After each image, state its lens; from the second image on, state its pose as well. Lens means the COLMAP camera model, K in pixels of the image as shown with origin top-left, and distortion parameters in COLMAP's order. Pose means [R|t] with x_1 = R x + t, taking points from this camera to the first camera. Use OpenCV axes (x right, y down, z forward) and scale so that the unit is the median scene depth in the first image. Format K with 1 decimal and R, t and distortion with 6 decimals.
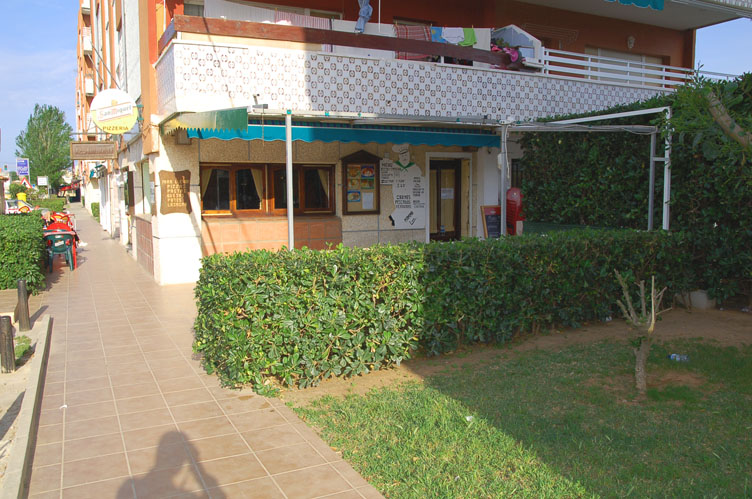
lens RADIAL K [[614.1, 0, 375.1], [0, 614.1, 251.7], [0, 0, 1]] dist [-0.098611, 0.080338]
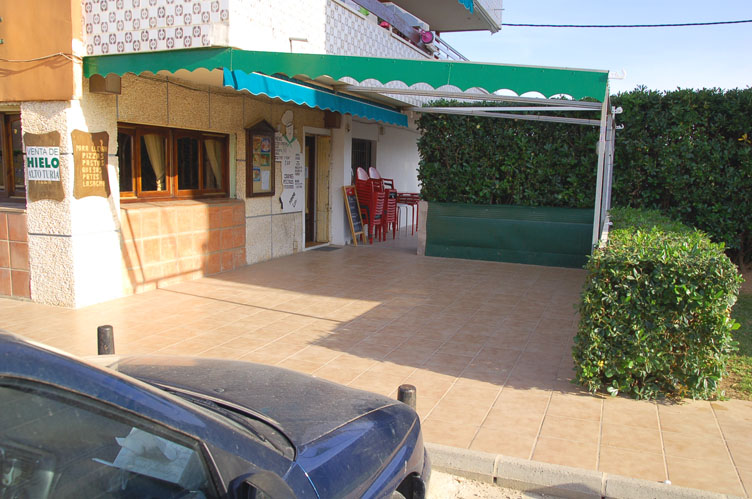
lens RADIAL K [[614.1, 0, 374.9], [0, 614.1, 248.4], [0, 0, 1]] dist [-0.098611, 0.080338]
pose [[0.753782, -0.061032, 0.654284, -0.502805], [0.041396, 0.998110, 0.045413, -0.023195], [-0.655820, -0.007147, 0.754884, 0.292635]]
